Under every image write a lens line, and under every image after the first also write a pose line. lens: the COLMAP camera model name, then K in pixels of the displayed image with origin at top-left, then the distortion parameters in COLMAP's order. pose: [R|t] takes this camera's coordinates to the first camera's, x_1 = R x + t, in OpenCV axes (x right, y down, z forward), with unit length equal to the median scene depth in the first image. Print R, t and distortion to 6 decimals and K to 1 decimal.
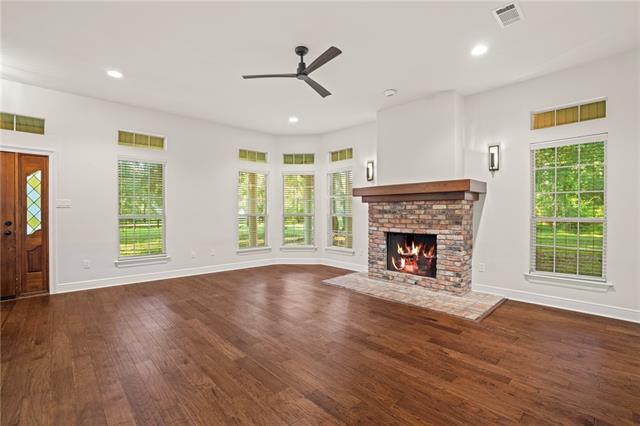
lens RADIAL K [[295.6, 0, 321.7], [0, 295.6, 215.4], [0, 0, 1]] dist [-0.026966, 0.002880]
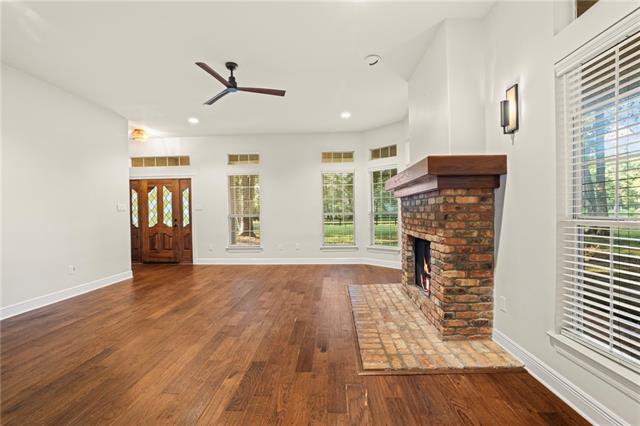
lens RADIAL K [[295.6, 0, 320.8], [0, 295.6, 214.4], [0, 0, 1]] dist [-0.026966, 0.002880]
pose [[0.703335, -0.005172, -0.710840, 0.735317], [0.005891, 0.999982, -0.001447, 0.002138], [0.710835, -0.003170, 0.703352, 0.360813]]
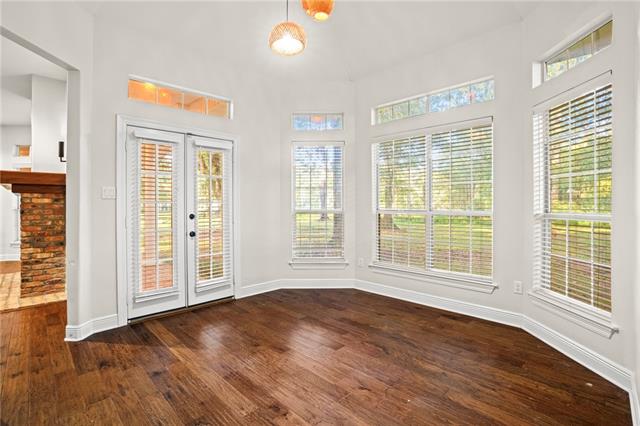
lens RADIAL K [[295.6, 0, 319.0], [0, 295.6, 207.3], [0, 0, 1]] dist [-0.026966, 0.002880]
pose [[0.999326, 0.001336, 0.036695, 1.375528], [-0.000984, 0.999953, -0.009608, 0.001488], [-0.036706, 0.009565, 0.999280, 0.057696]]
